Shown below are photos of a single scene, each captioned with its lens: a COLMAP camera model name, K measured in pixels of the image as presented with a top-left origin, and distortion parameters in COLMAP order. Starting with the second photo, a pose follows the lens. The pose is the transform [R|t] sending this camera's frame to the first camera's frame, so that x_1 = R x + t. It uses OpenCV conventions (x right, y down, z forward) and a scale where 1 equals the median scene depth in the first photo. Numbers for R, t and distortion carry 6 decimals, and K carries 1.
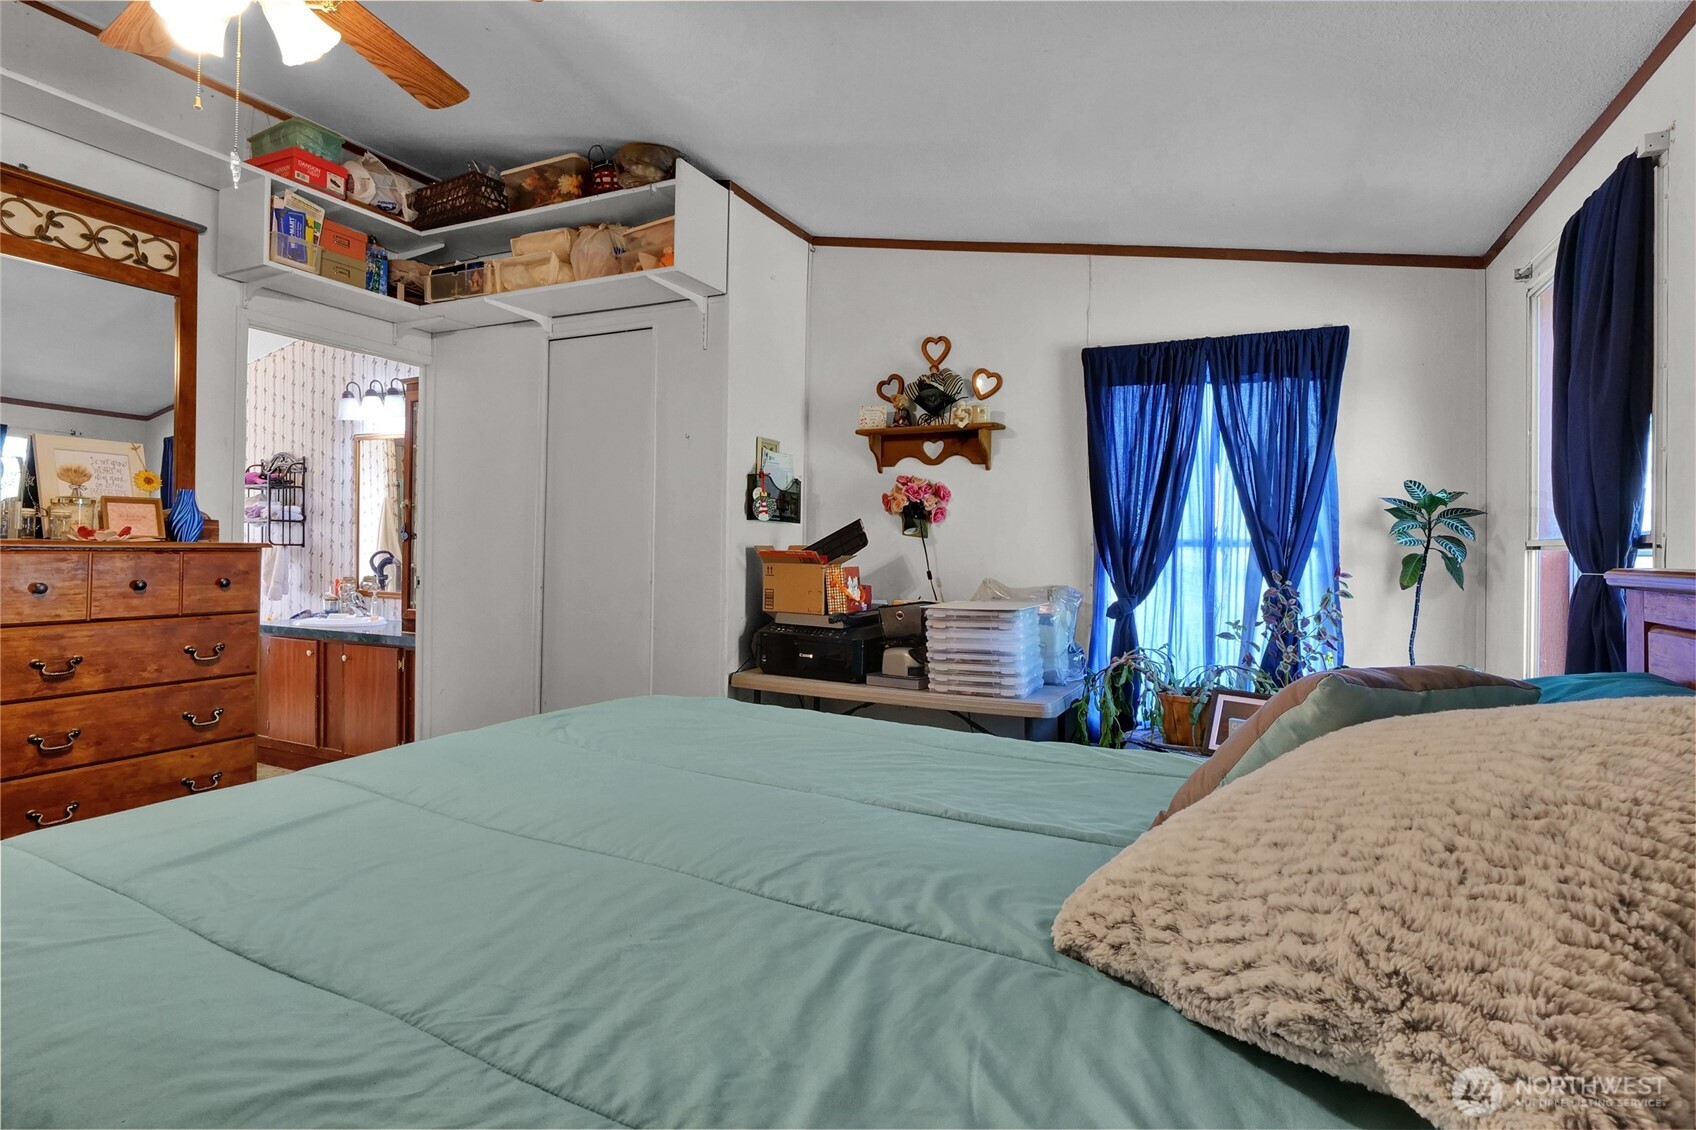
lens RADIAL K [[823.7, 0, 850.3], [0, 823.7, 545.1], [0, 0, 1]] dist [-0.006207, -0.005238]
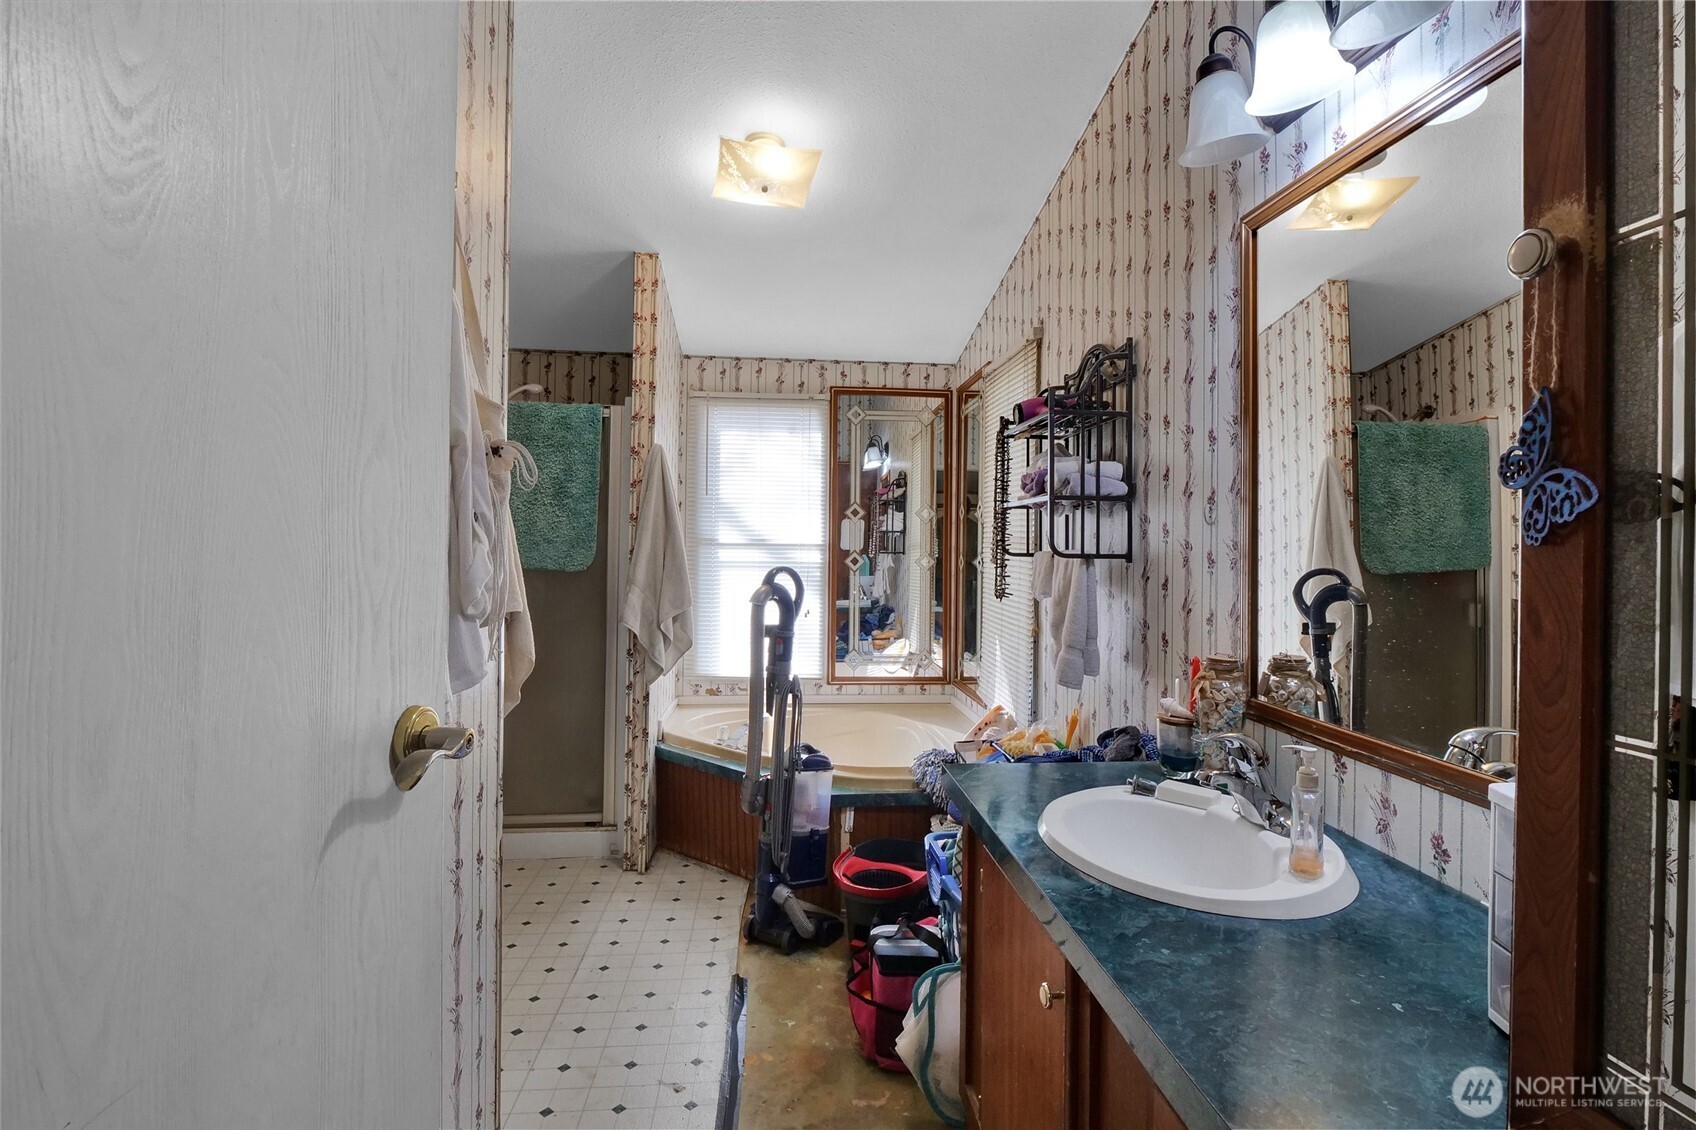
lens RADIAL K [[823.7, 0, 850.3], [0, 823.7, 545.1], [0, 0, 1]] dist [-0.006207, -0.005238]
pose [[0.516420, -0.009110, -0.856287, -0.391971], [0.004500, 0.999958, -0.007925, -0.003486], [0.856324, 0.000240, 0.516440, 0.674956]]
